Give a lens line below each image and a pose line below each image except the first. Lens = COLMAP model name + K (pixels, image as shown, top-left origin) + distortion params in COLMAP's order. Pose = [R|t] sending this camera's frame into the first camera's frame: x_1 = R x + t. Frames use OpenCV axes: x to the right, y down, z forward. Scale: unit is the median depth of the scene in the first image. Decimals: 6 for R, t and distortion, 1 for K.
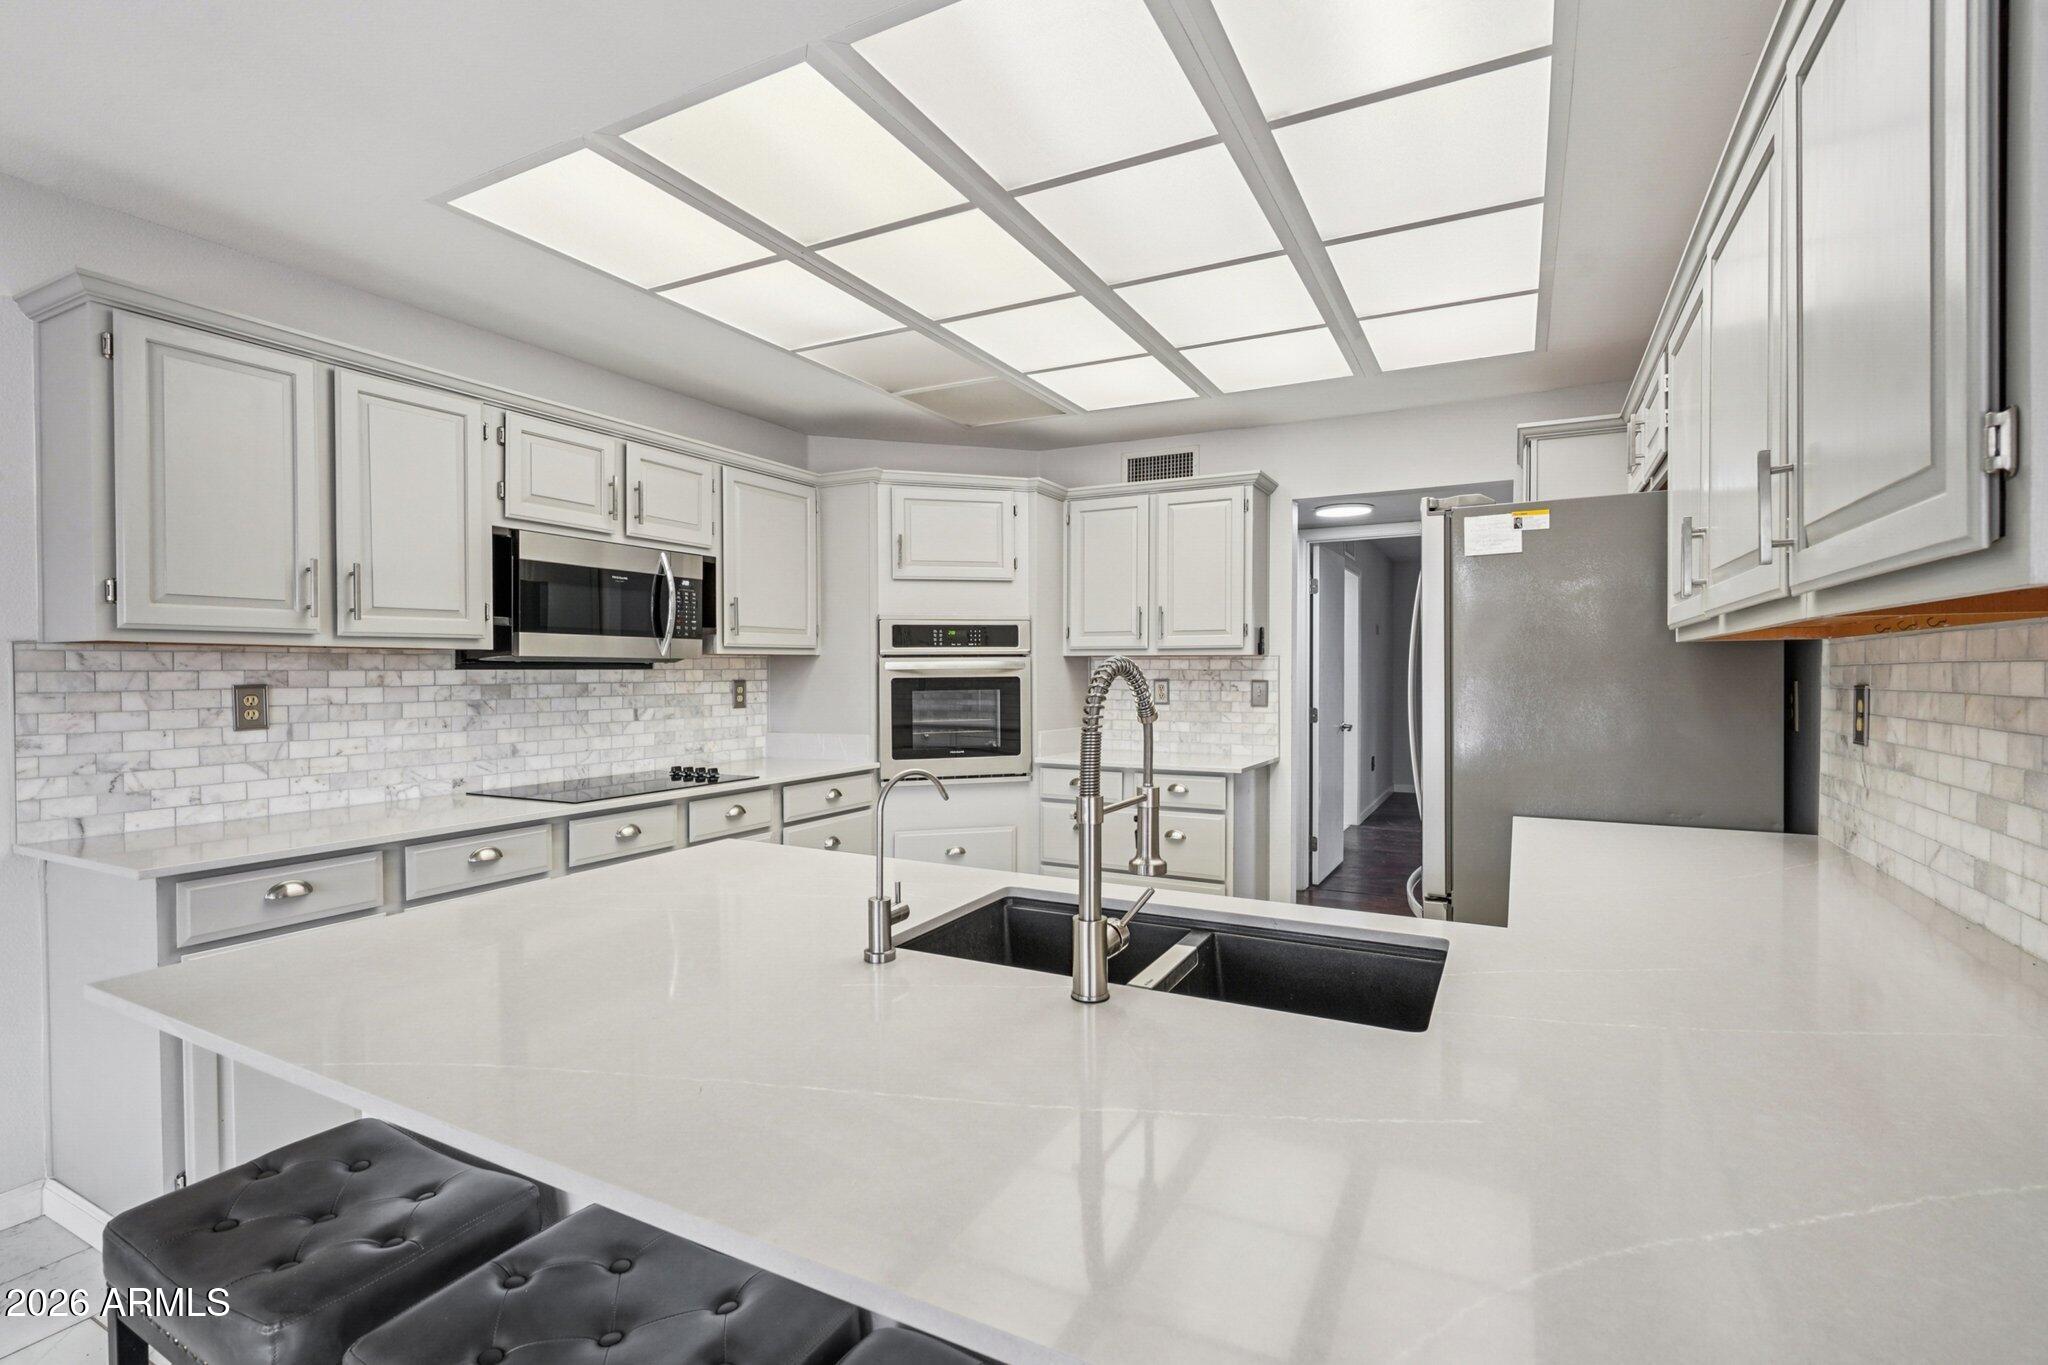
lens RADIAL K [[950.8, 0, 1021.1], [0, 950.8, 667.6], [0, 0, 1]] dist [-0.012880, 0.004946]
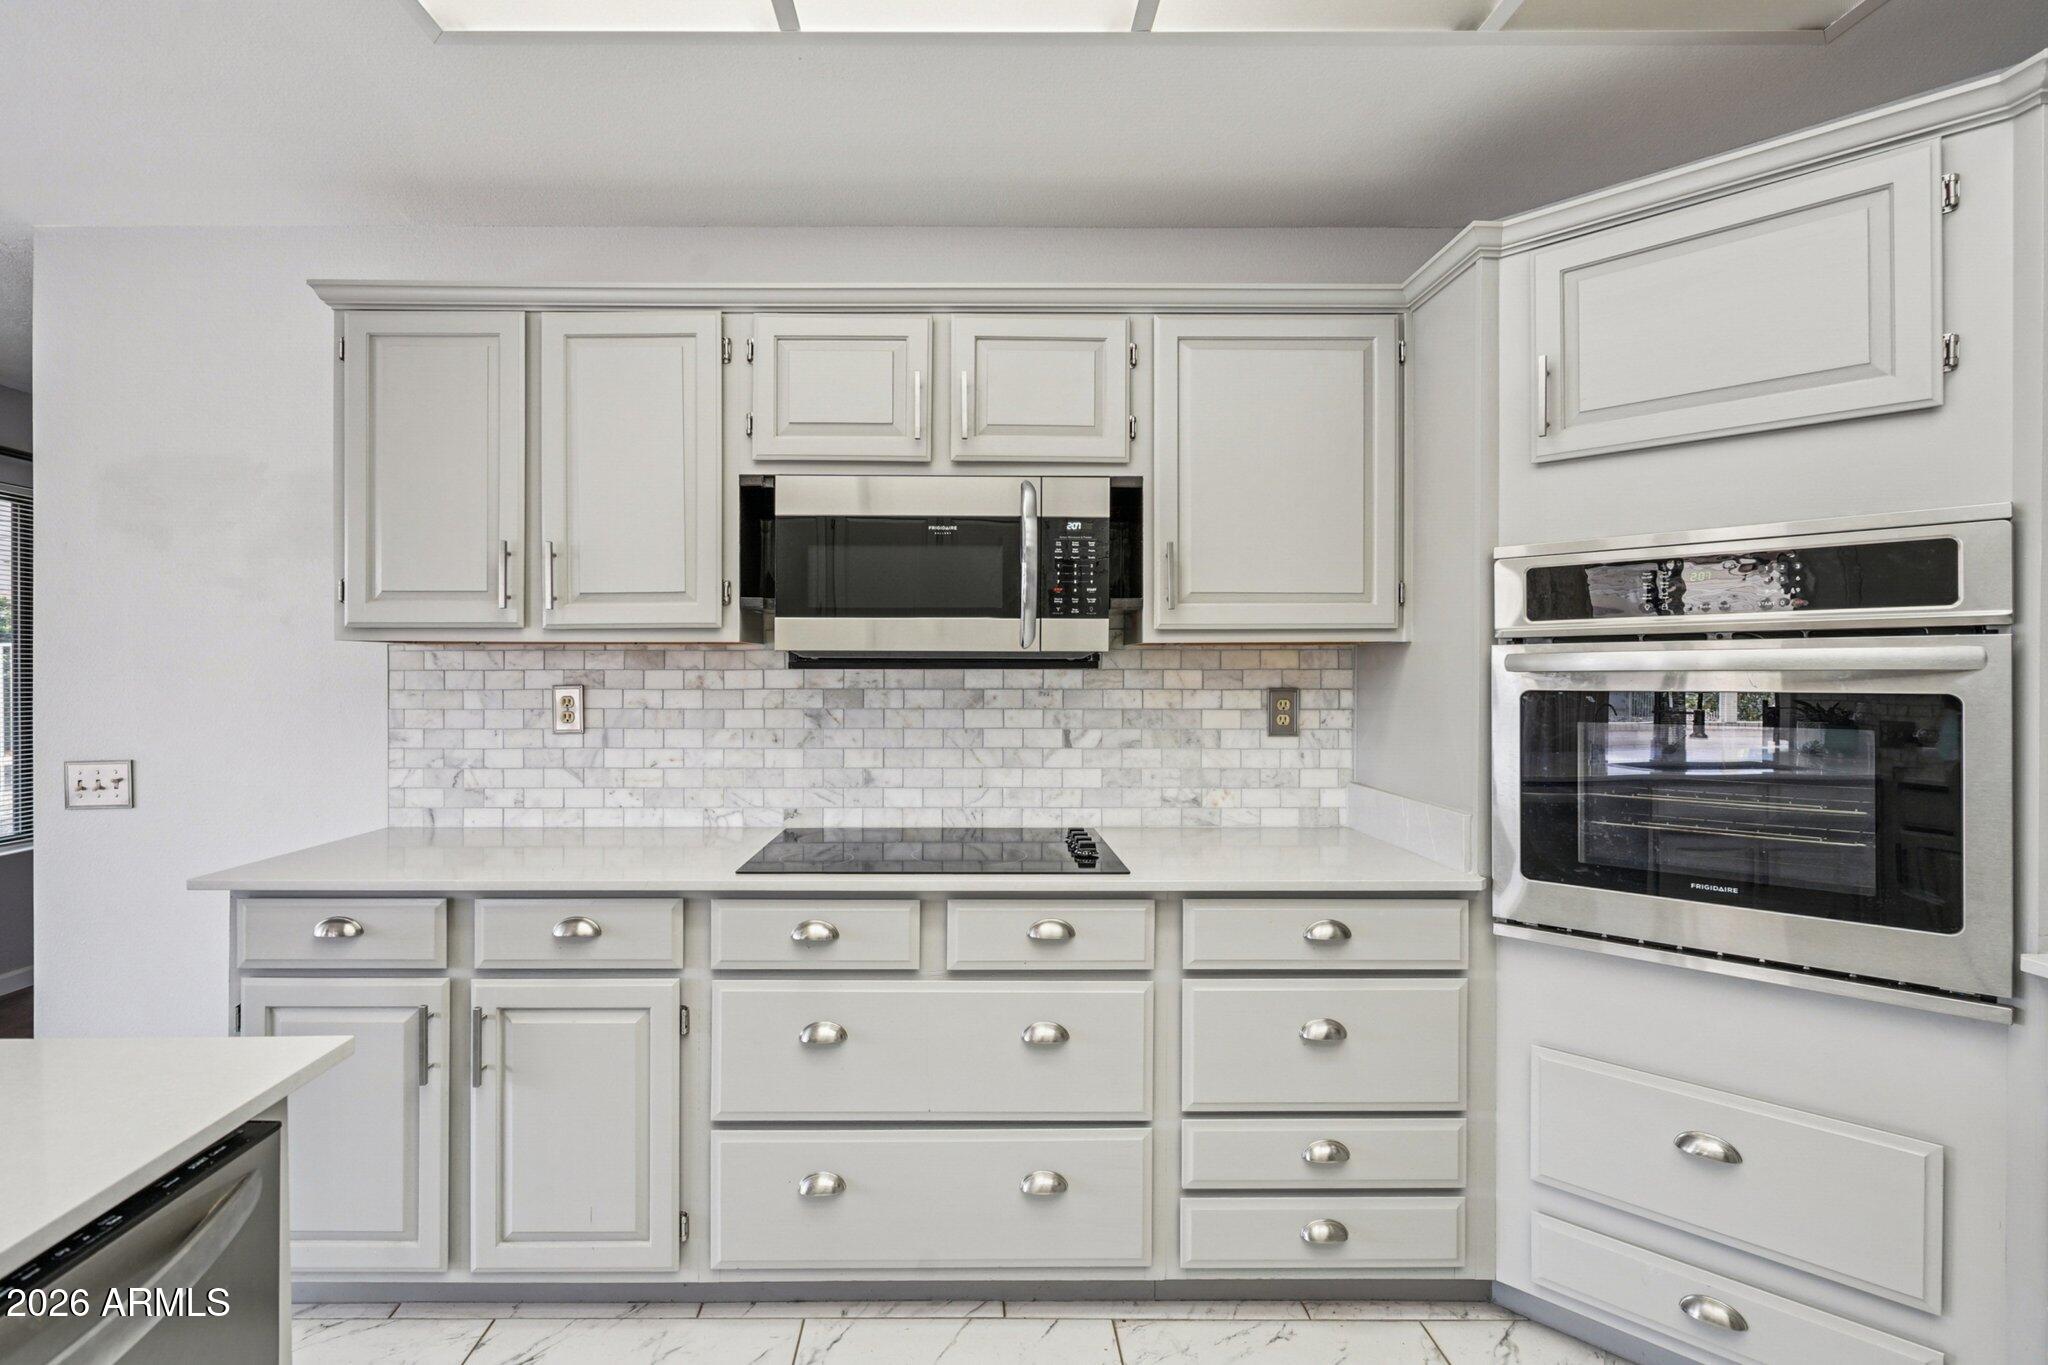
lens RADIAL K [[950.8, 0, 1021.1], [0, 950.8, 667.6], [0, 0, 1]] dist [-0.012880, 0.004946]
pose [[0.472241, 0.003383, -0.881463, 0.179962], [0.000615, 0.999991, 0.004167, -0.002231], [0.881469, -0.002509, 0.472235, 0.768167]]
